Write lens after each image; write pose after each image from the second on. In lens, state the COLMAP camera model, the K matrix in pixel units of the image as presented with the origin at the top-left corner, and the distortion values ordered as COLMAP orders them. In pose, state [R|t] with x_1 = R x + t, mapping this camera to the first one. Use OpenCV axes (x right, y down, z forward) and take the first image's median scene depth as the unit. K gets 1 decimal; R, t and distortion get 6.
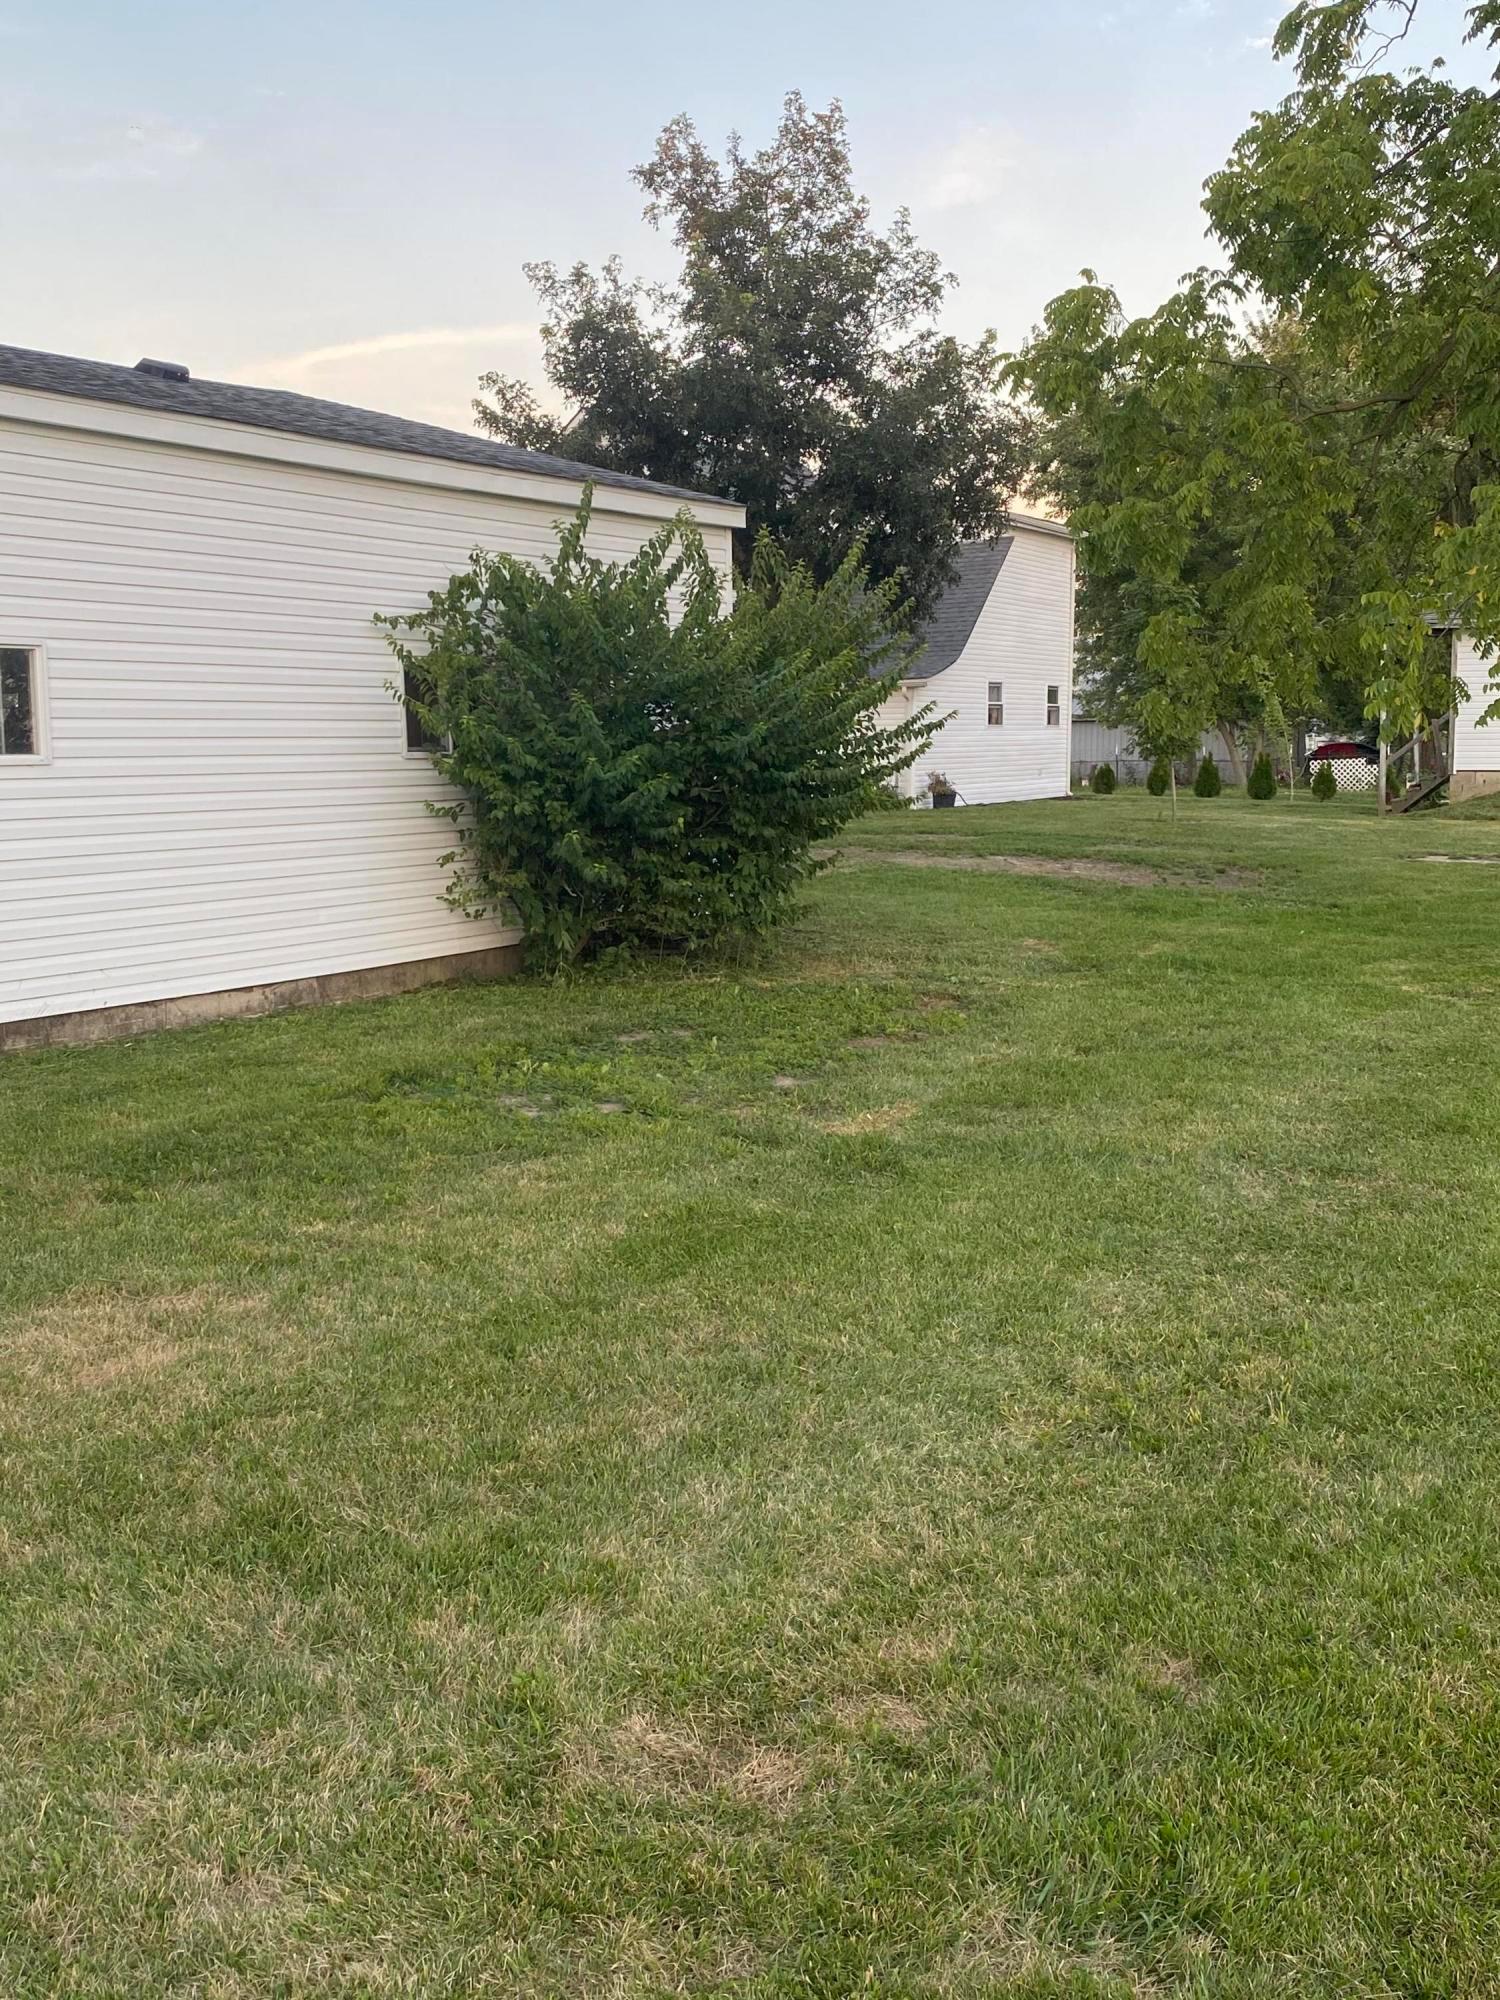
lens RADIAL K [[2127.0, 0, 750.0], [0, 2127.0, 1000.0], [0, 0, 1]] dist [0.199941, -0.683567]
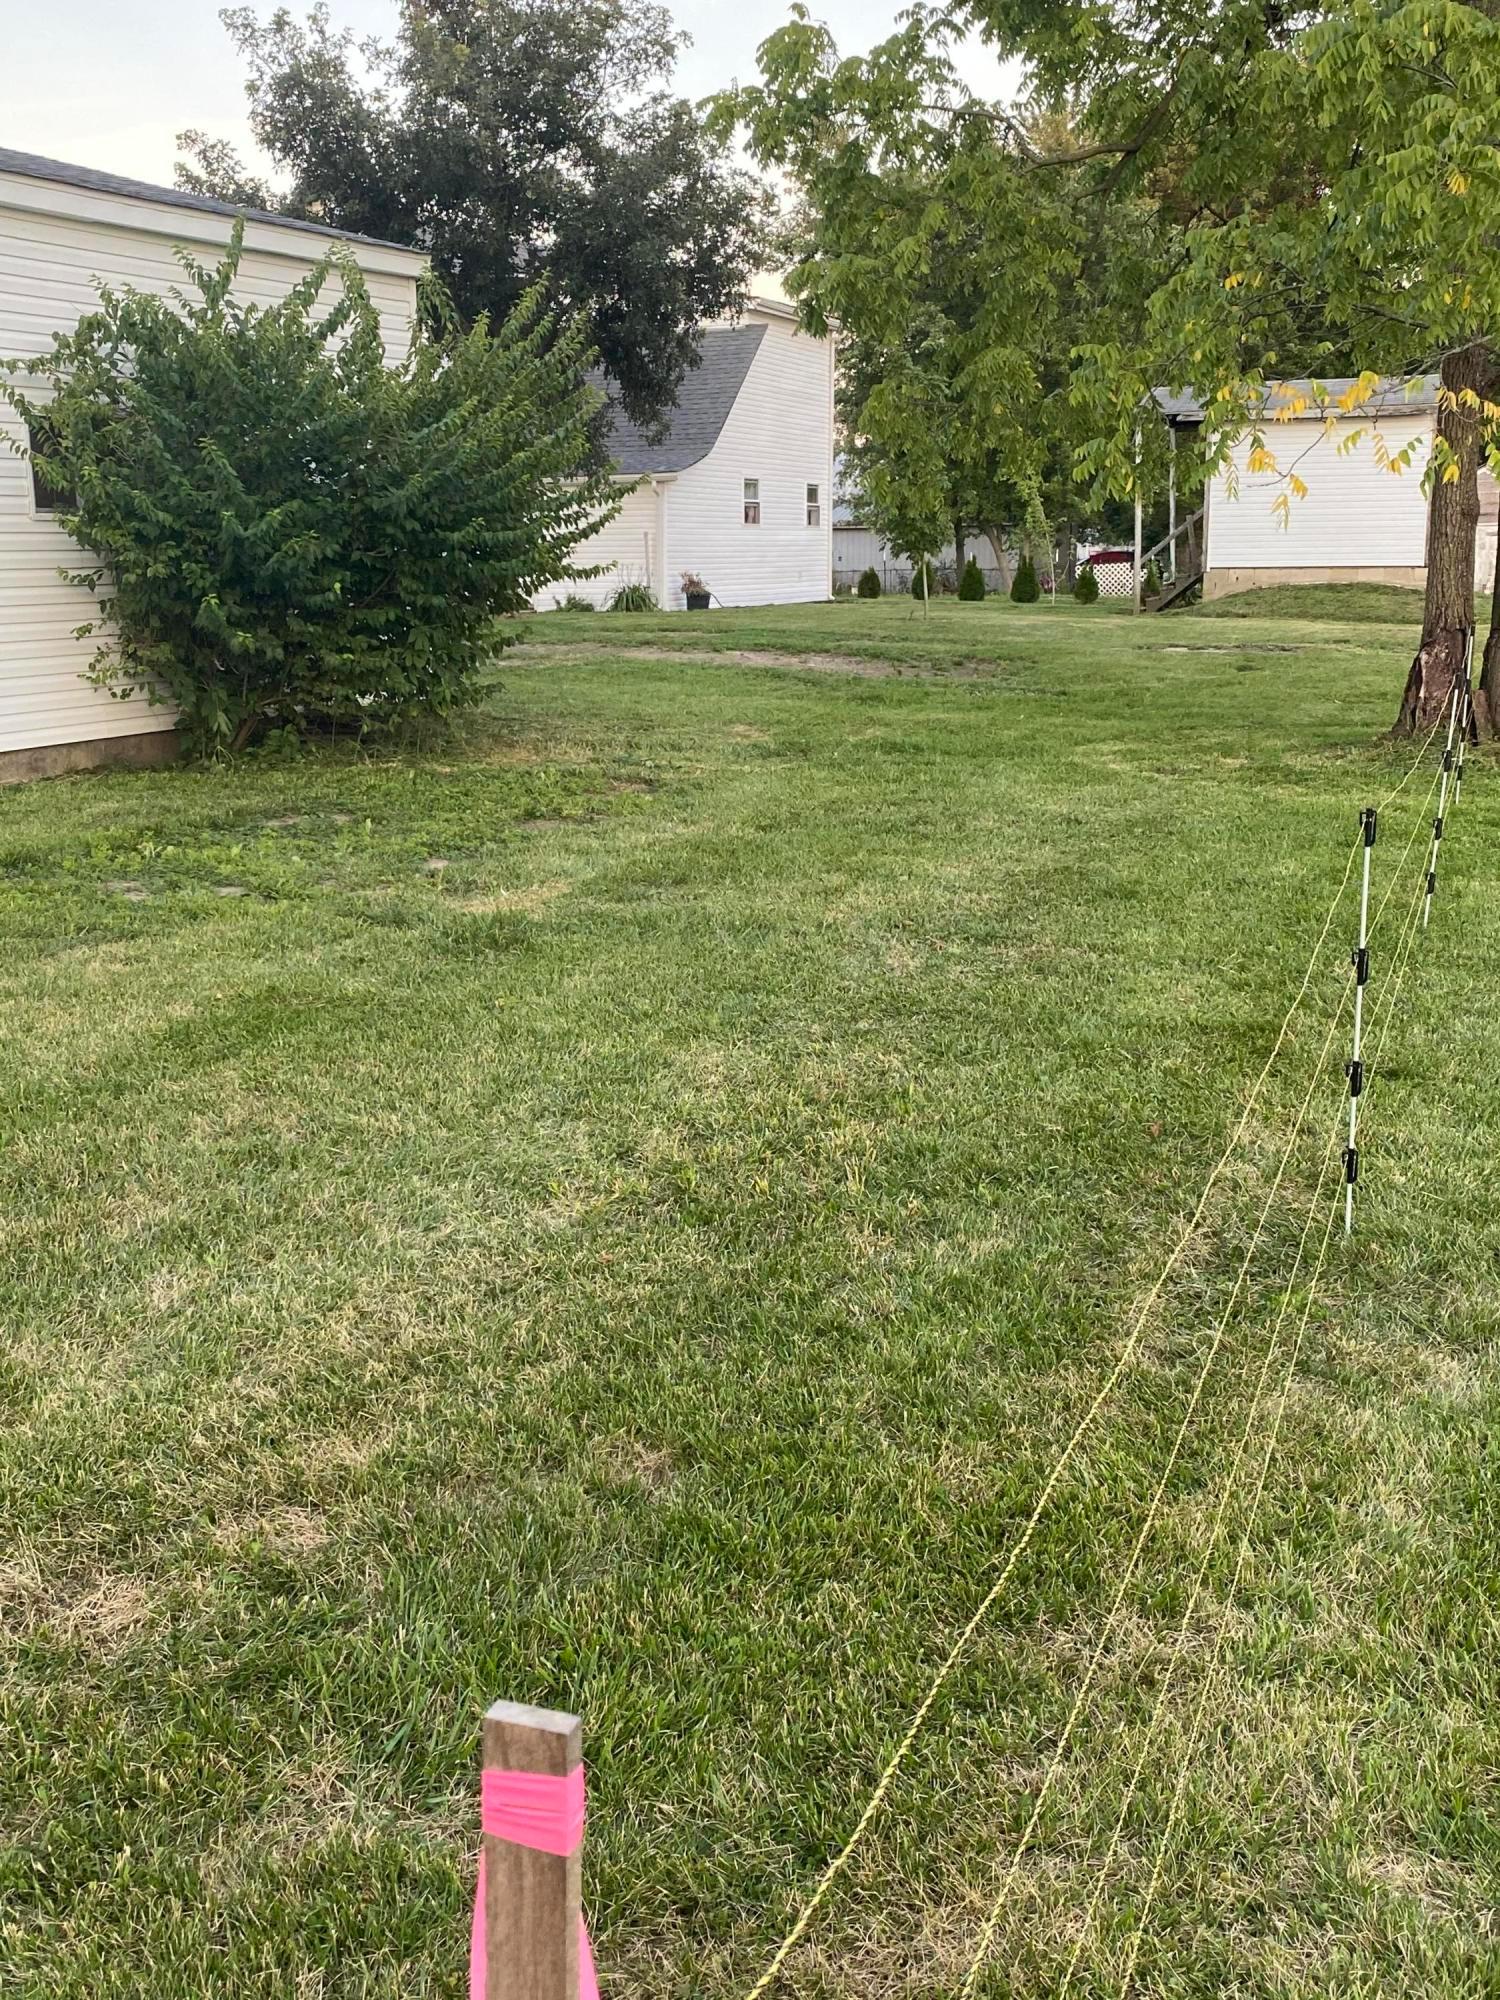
lens RADIAL K [[2082.3, 0, 750.0], [0, 2082.3, 1000.0], [0, 0, 1]] dist [0.158625, -0.409466]
pose [[0.996900, -0.018740, 0.076417, 0.070722], [0.012835, 0.996945, 0.077051, 0.025285], [-0.077627, -0.075831, 0.994094, 0.072668]]
